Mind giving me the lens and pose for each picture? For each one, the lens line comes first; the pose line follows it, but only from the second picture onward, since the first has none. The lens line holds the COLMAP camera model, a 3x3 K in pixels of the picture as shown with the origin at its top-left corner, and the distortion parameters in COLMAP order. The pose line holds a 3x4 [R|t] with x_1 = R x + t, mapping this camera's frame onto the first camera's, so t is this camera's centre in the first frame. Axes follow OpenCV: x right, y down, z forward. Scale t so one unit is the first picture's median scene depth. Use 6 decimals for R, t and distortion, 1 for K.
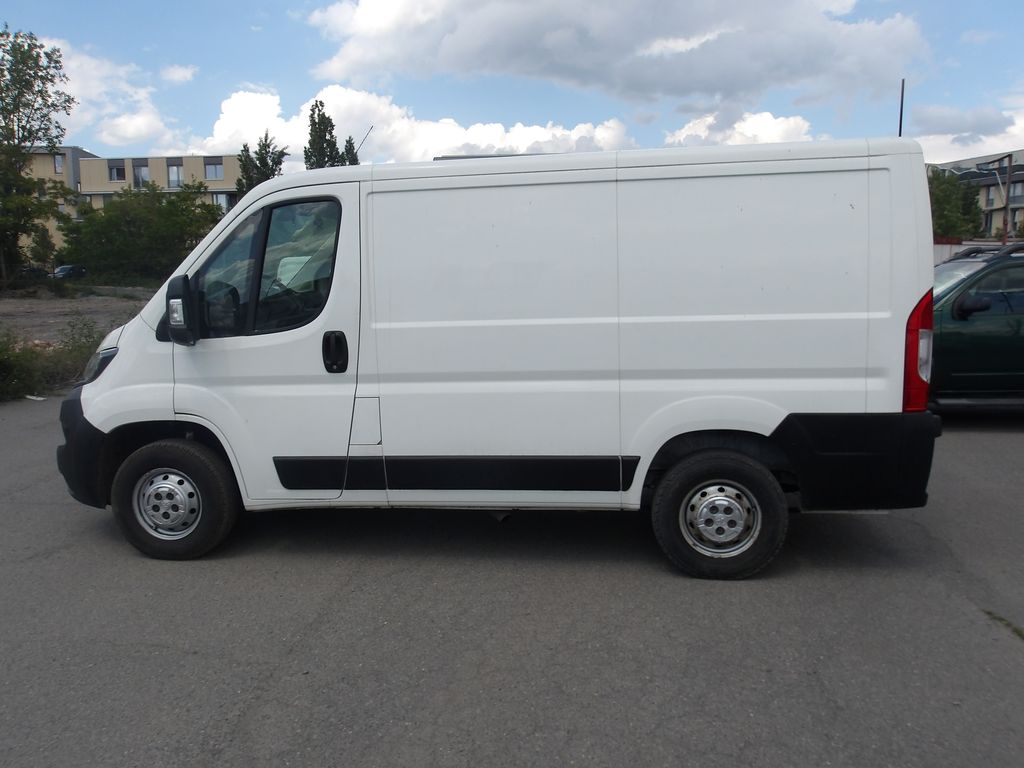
lens RADIAL K [[843.0, 0, 512.0], [0, 843.0, 384.0], [0, 0, 1]] dist [0.008389, 0.003016]
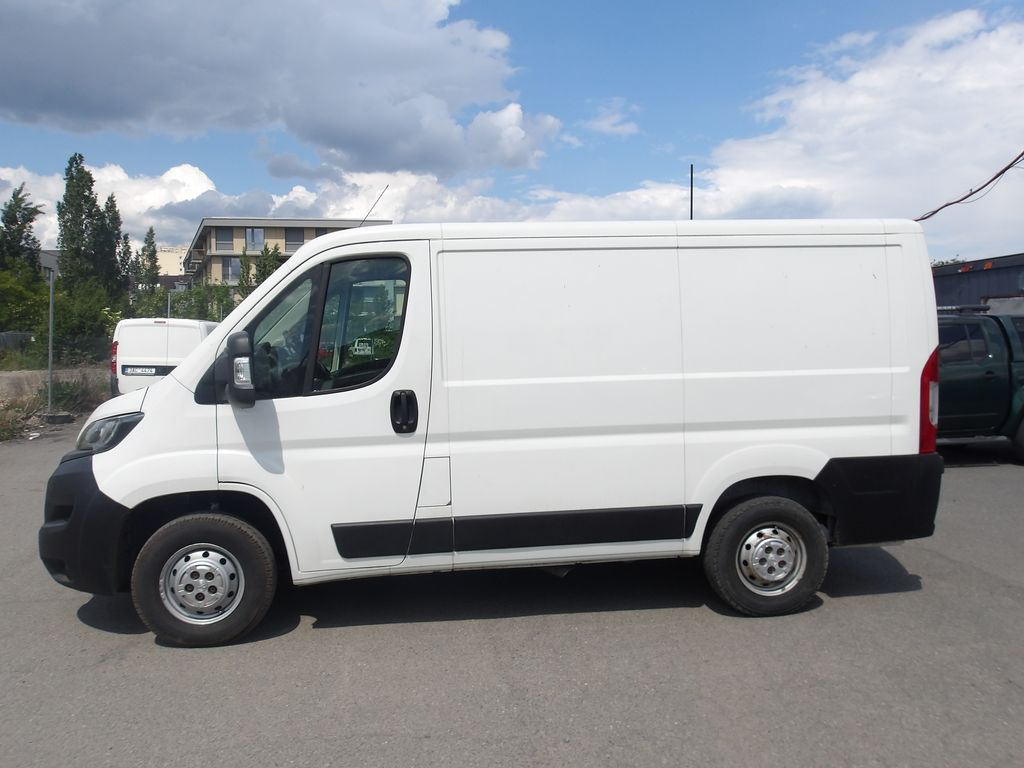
lens RADIAL K [[843.0, 0, 512.0], [0, 843.0, 384.0], [0, 0, 1]] dist [0.008389, 0.003016]
pose [[0.963707, -0.009741, 0.266785, -0.348673], [0.030755, 0.996731, -0.074703, 0.006870], [-0.265185, 0.080197, 0.960857, 0.030467]]
